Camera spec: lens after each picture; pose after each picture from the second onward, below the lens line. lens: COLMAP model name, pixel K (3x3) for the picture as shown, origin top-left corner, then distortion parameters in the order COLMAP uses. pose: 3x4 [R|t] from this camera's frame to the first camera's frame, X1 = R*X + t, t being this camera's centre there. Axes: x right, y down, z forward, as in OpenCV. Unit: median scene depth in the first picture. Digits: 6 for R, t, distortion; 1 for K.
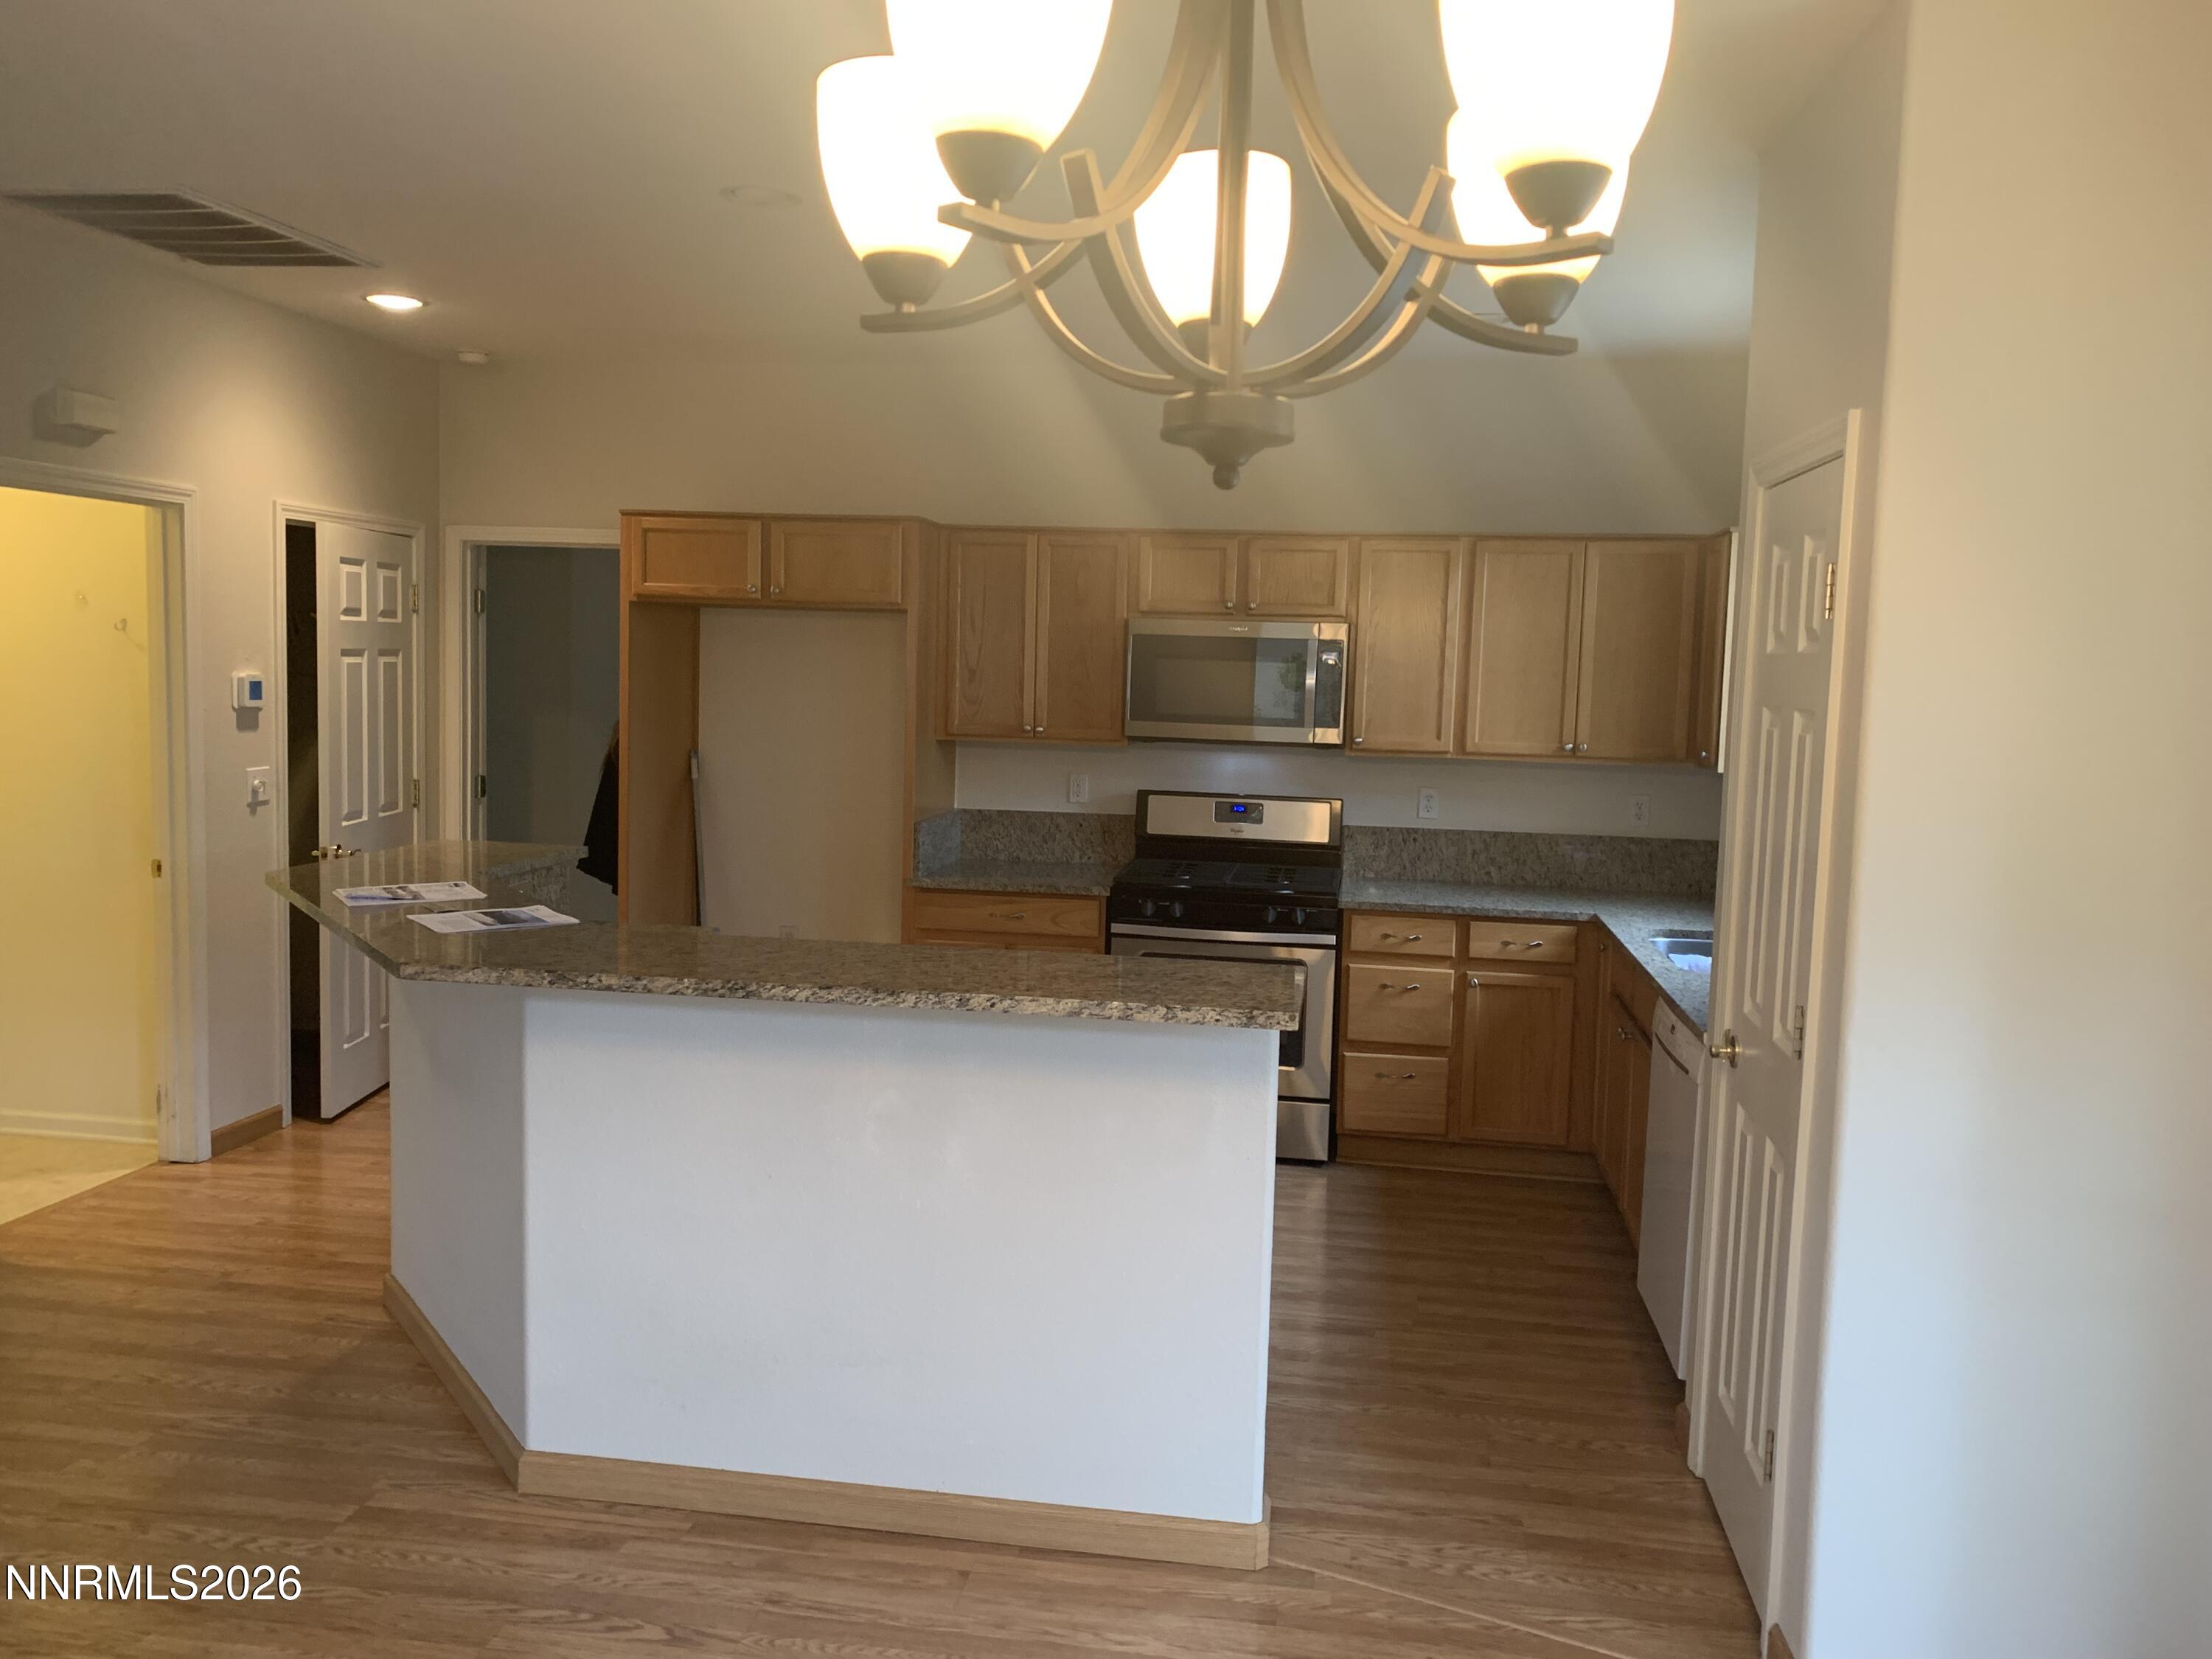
lens RADIAL K [[1665.3, 0, 1167.0], [0, 1665.3, 811.2], [0, 0, 1]] dist [-0.000527, -0.009881]
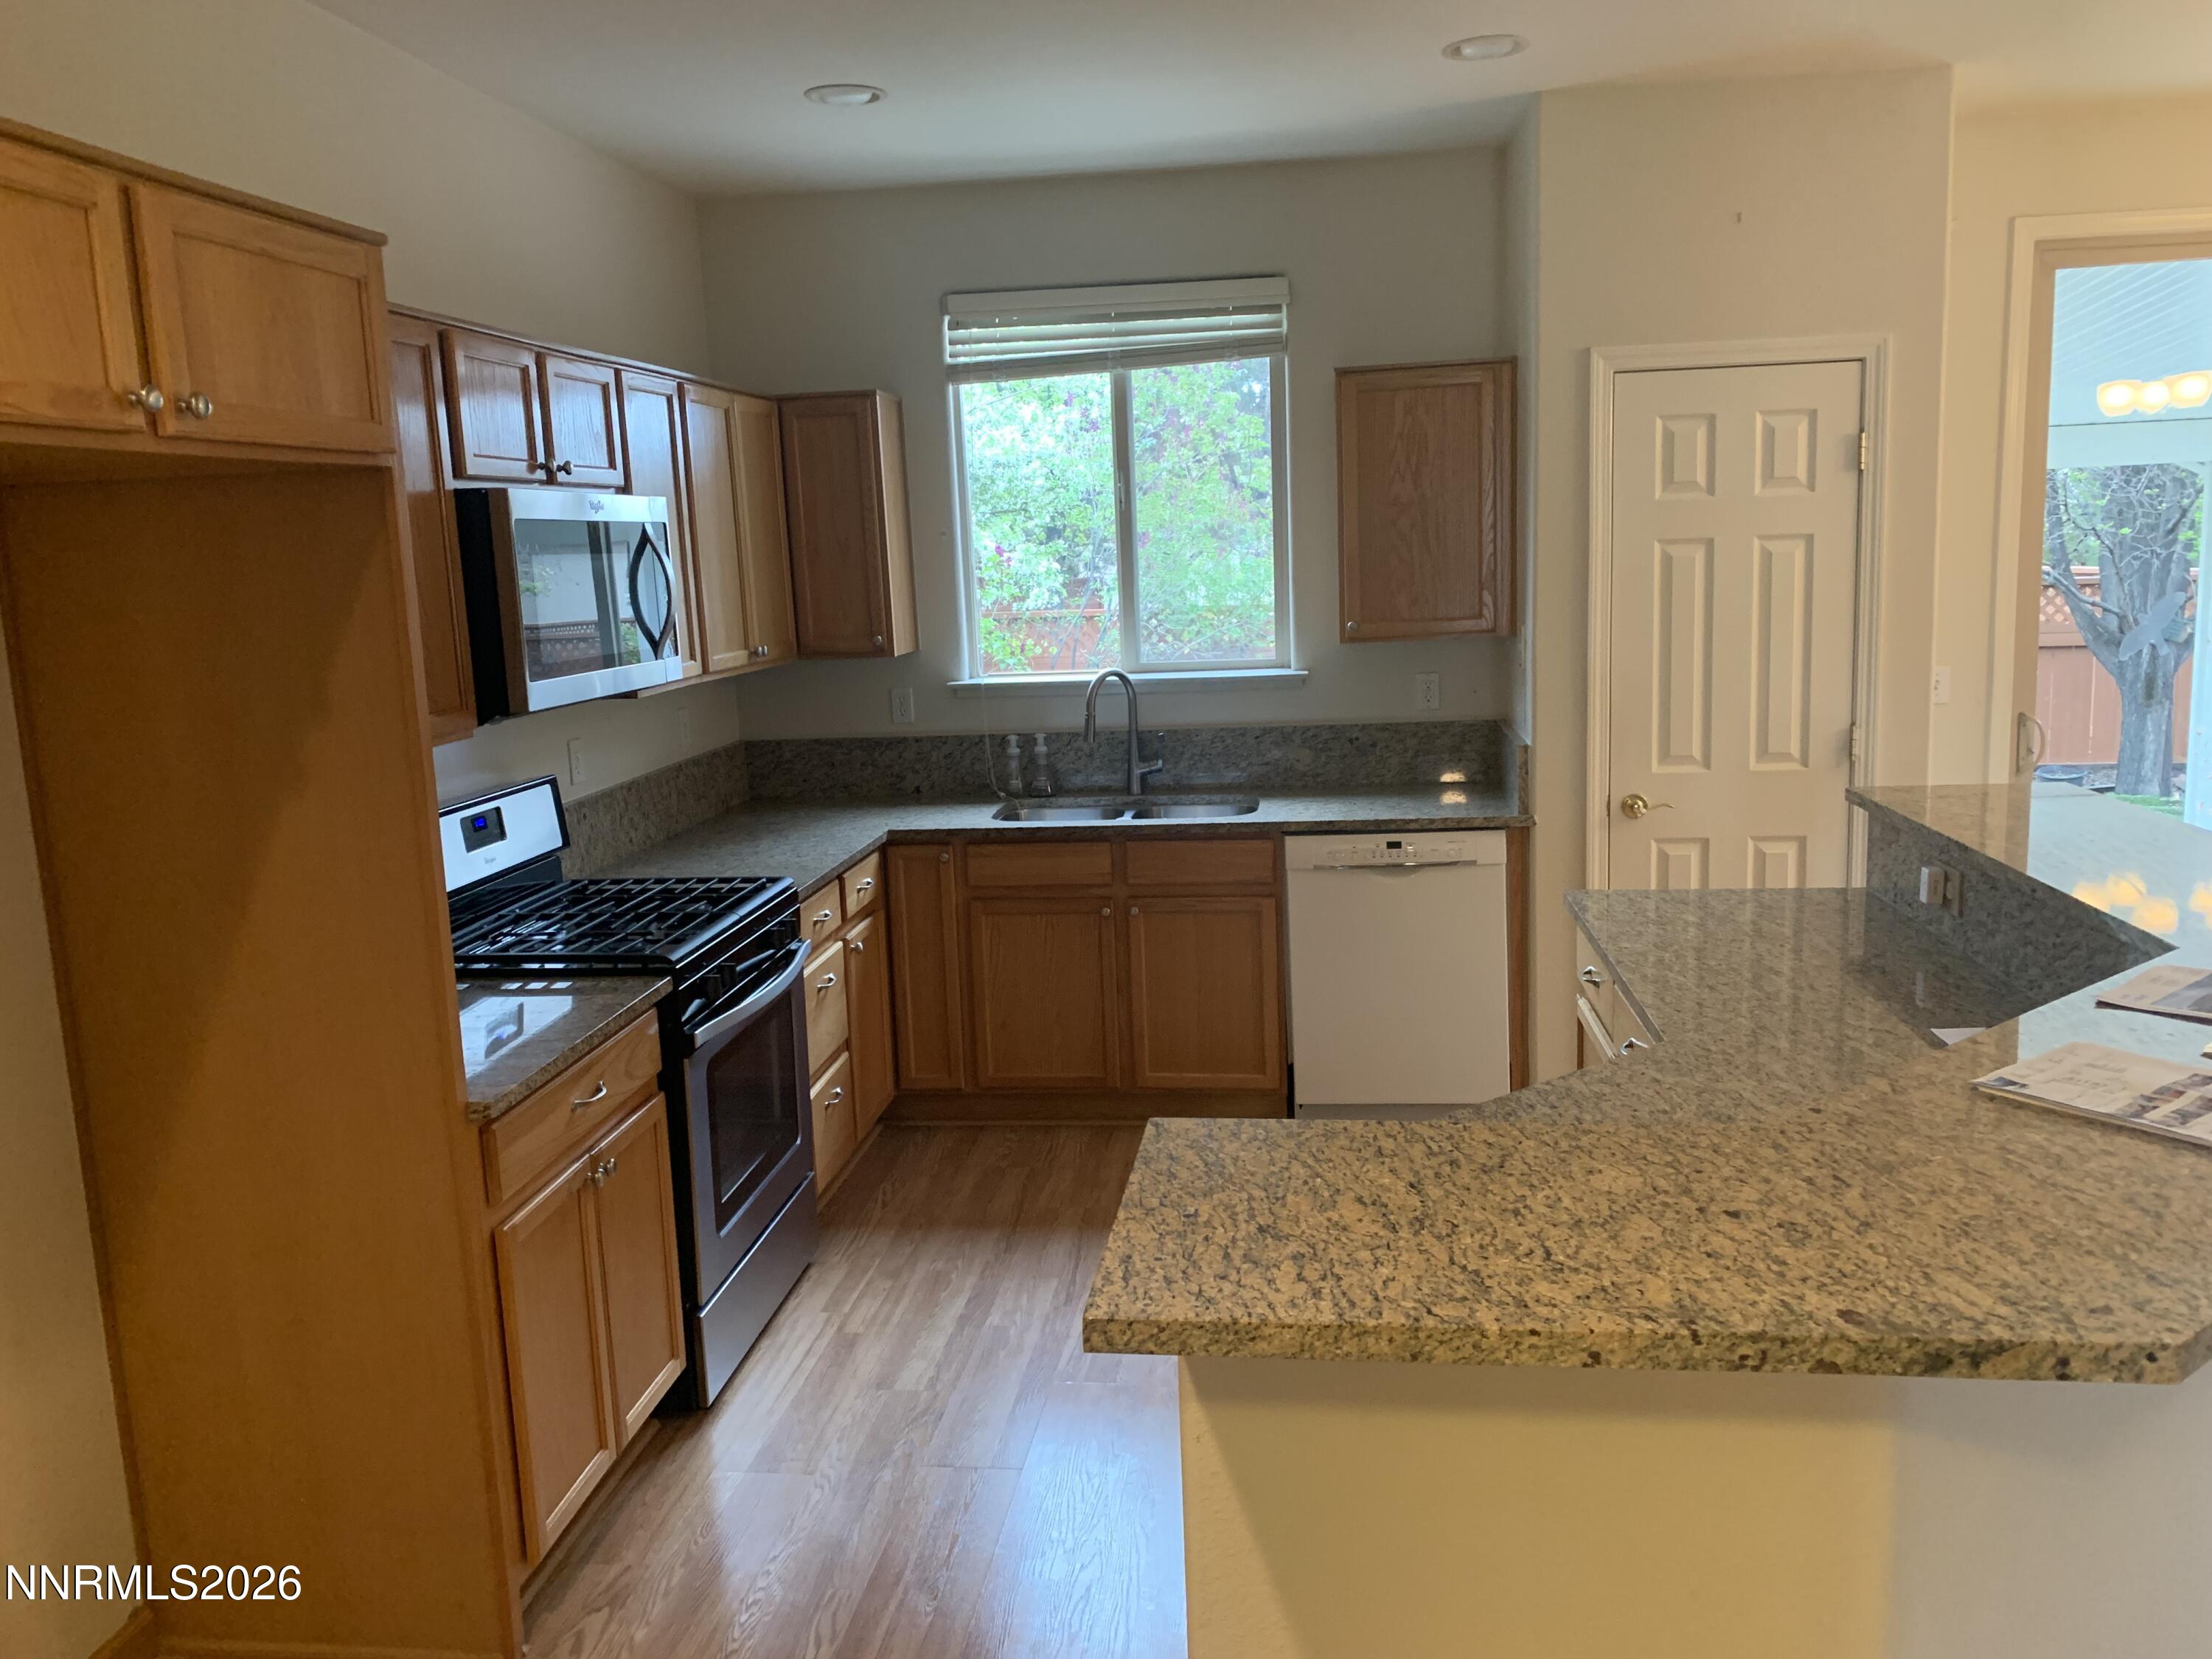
lens RADIAL K [[1681.7, 0, 1107.8], [0, 1681.7, 815.3], [0, 0, 1]] dist [0.007611, -0.000358]
pose [[-0.012894, -0.187061, 0.982264, -0.576839], [0.130441, 0.973636, 0.187130, -0.091333], [-0.991372, 0.130540, 0.011846, 0.854516]]
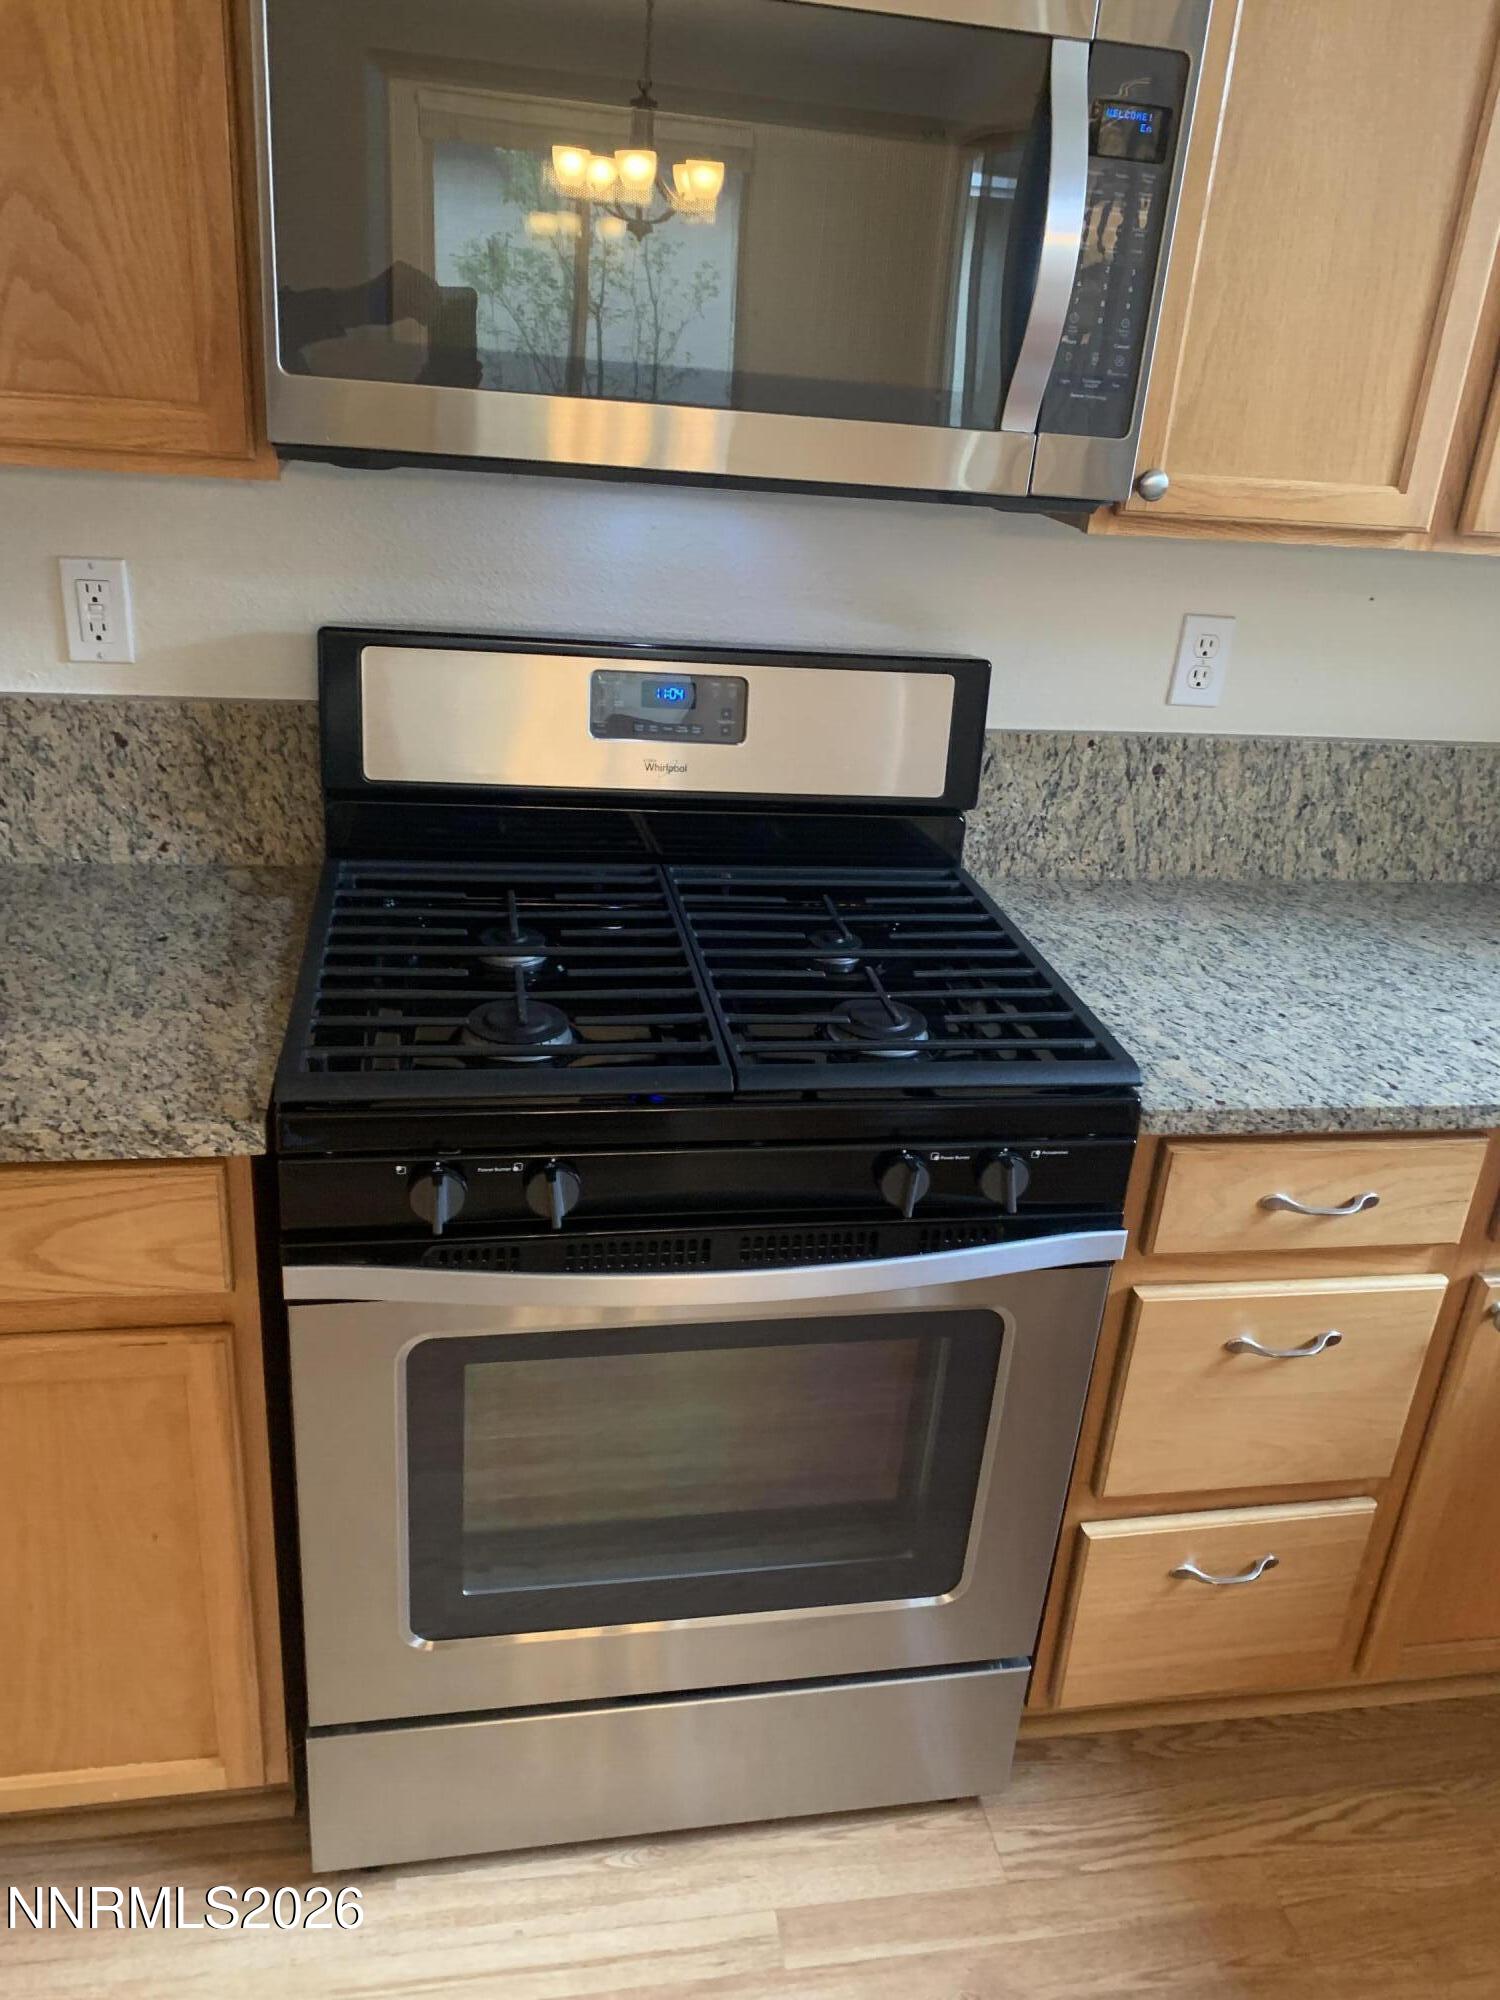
lens RADIAL K [[1447.8, 0, 751.8], [0, 1447.8, 900.4], [0, 0, 1]] dist [0.005316, 0.000161]
pose [[0.949153, -0.071629, 0.306559, -0.029814], [-0.023739, 0.954715, 0.296574, -0.049051], [-0.313919, -0.288772, 0.904470, 0.812406]]
